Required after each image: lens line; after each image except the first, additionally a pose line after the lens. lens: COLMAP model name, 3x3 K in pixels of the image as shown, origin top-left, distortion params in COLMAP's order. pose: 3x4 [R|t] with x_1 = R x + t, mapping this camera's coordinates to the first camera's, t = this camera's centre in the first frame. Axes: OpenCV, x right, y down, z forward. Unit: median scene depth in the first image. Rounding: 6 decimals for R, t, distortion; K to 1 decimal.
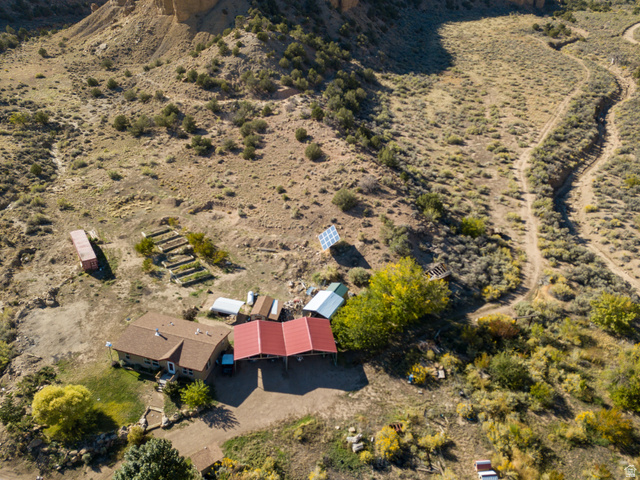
lens RADIAL K [[493.0, 0, 322.7], [0, 493.0, 241.9], [0, 0, 1]] dist [0.035844, -0.027428]
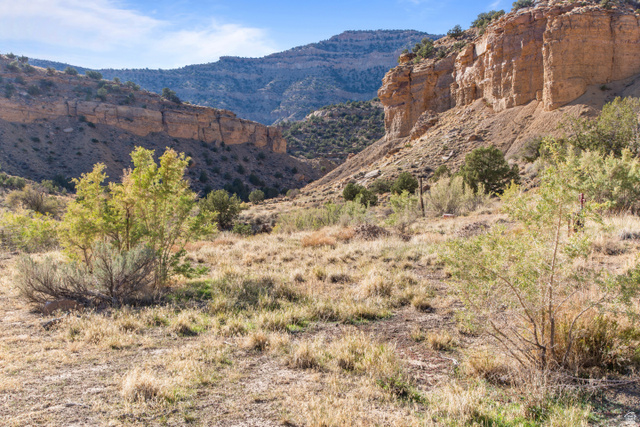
lens RADIAL K [[749.0, 0, 317.7], [0, 749.0, 217.0], [0, 0, 1]] dist [0.488662, 0.000000]
pose [[0.922999, -0.050423, -0.381485, -0.483124], [-0.149051, 0.867139, -0.475241, -0.033950], [0.354764, 0.495508, 0.792852, 0.963204]]
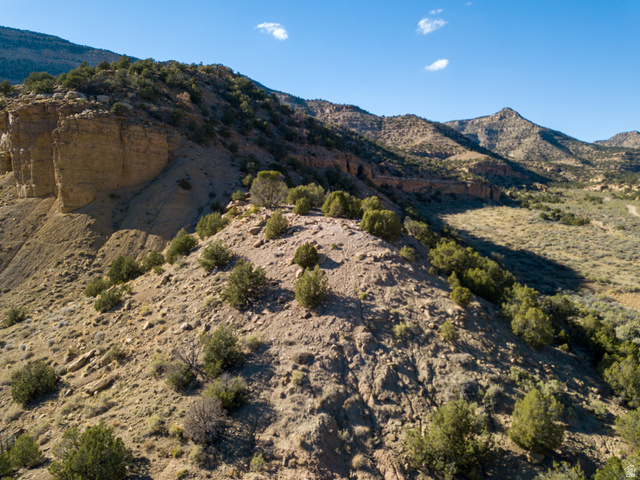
lens RADIAL K [[493.0, 0, 321.0], [0, 493.0, 233.8], [0, 0, 1]] dist [0.035844, -0.027428]
pose [[0.981454, -0.036892, 0.188113, -0.346996], [0.107603, 0.918150, -0.381343, -0.530943], [-0.158648, 0.394513, 0.905091, 1.301700]]
